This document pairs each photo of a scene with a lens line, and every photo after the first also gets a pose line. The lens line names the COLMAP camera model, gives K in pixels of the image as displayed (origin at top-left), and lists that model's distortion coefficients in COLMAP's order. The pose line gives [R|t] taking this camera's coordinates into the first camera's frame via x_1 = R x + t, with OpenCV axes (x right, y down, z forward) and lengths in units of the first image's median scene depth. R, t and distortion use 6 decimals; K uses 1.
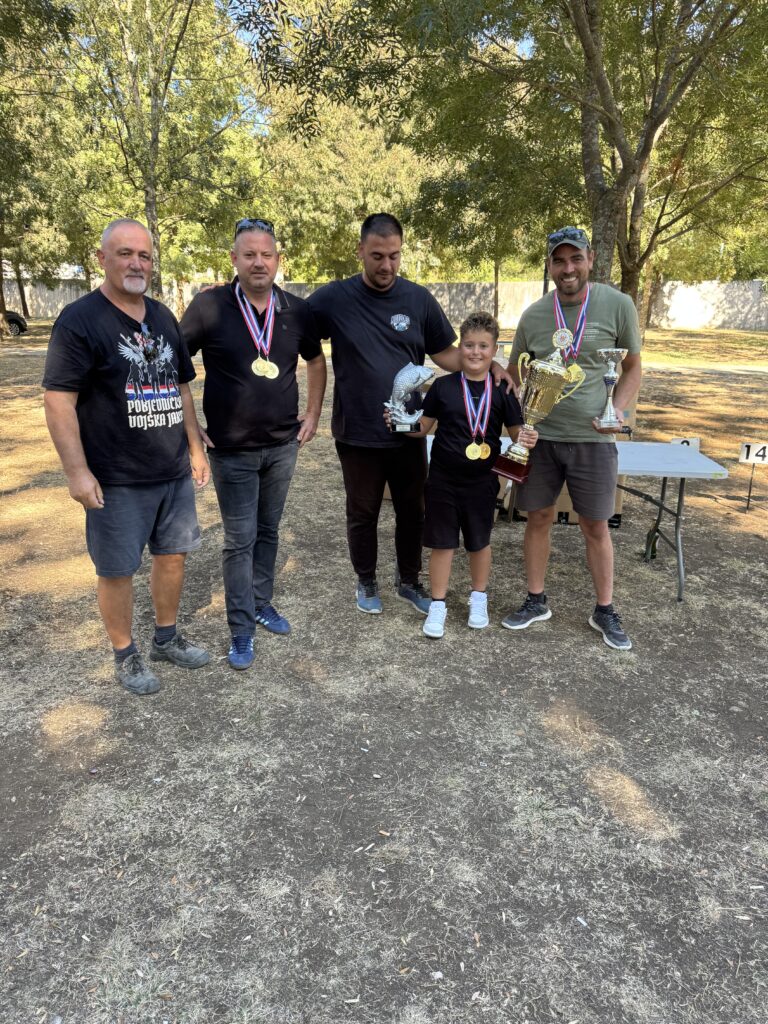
lens RADIAL K [[706.1, 0, 384.1], [0, 706.1, 522.3], [0, 0, 1]] dist [0.026643, -0.034241]
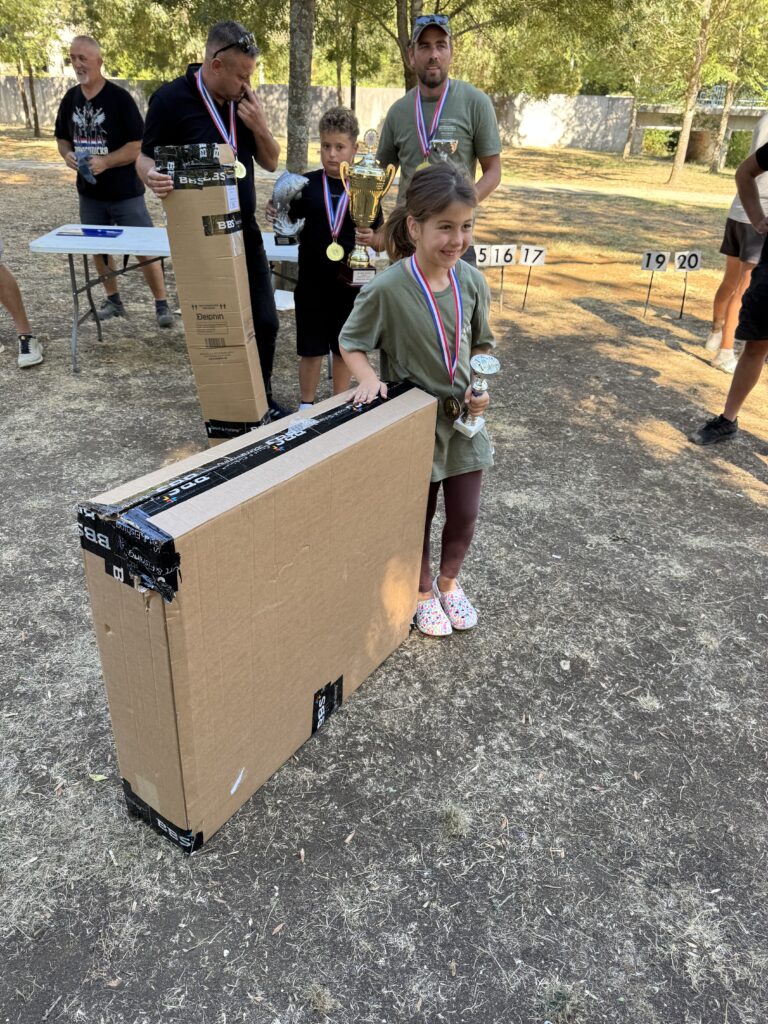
lens RADIAL K [[706.1, 0, 381.5], [0, 706.1, 514.6], [0, 0, 1]] dist [0.026643, -0.034241]
pose [[0.985502, -0.056802, 0.159874, 0.110869], [0.021340, 0.976308, 0.215331, 0.030236], [-0.168317, -0.208798, 0.963365, -0.066539]]
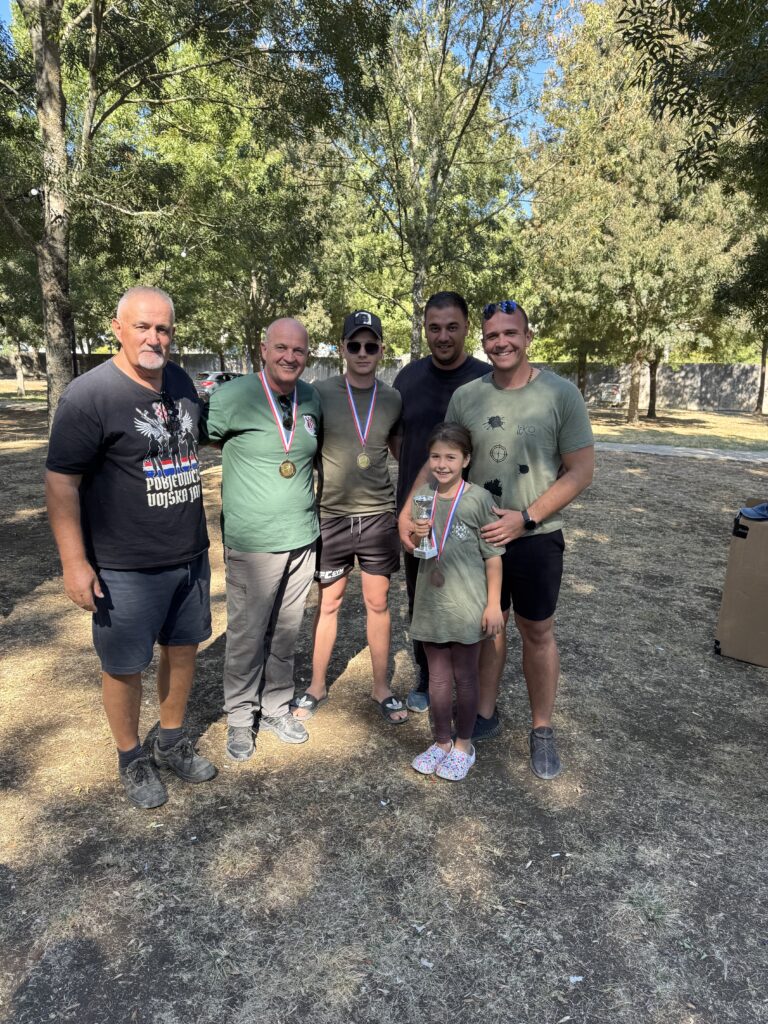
lens RADIAL K [[706.1, 0, 388.8], [0, 706.1, 521.2], [0, 0, 1]] dist [0.026643, -0.034241]
pose [[0.954554, 0.076905, -0.287944, -0.071939], [-0.106267, 0.990458, -0.087749, -0.038551], [0.278449, 0.114360, 0.953618, 0.099657]]
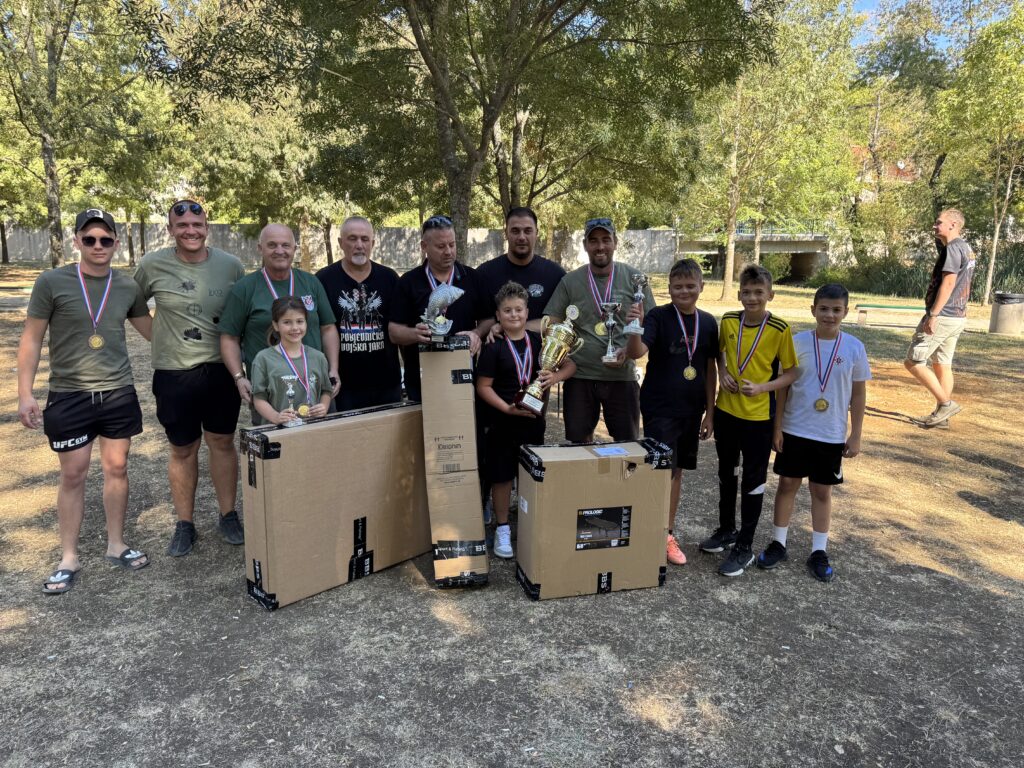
lens RADIAL K [[706.1, 0, 513.5], [0, 706.1, 389.6], [0, 0, 1]] dist [0.026643, -0.034241]
pose [[0.965682, -0.042607, 0.256209, 0.034853], [0.067188, 0.993855, -0.087965, 0.015216], [-0.250886, 0.102161, 0.962611, -0.093921]]
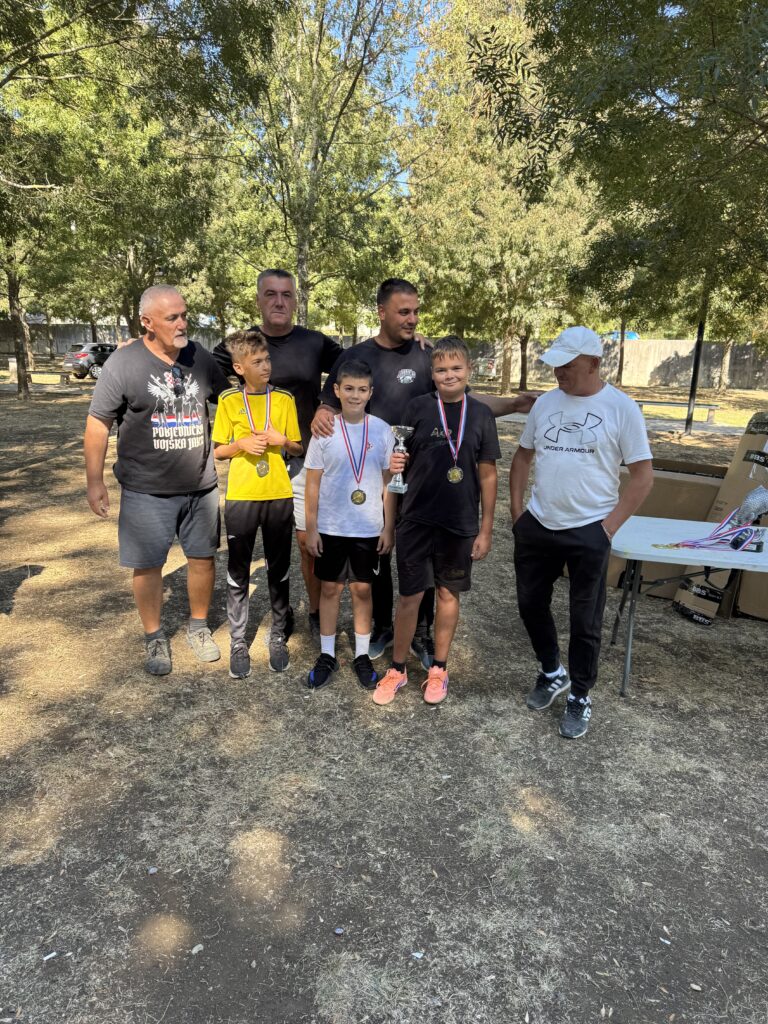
lens RADIAL K [[706.1, 0, 383.3], [0, 706.1, 520.2], [0, 0, 1]] dist [0.026643, -0.034241]
pose [[0.988836, 0.056246, -0.137987, -0.061886], [-0.065928, 0.995597, -0.066627, -0.017182], [0.133632, 0.074980, 0.988190, 0.034854]]
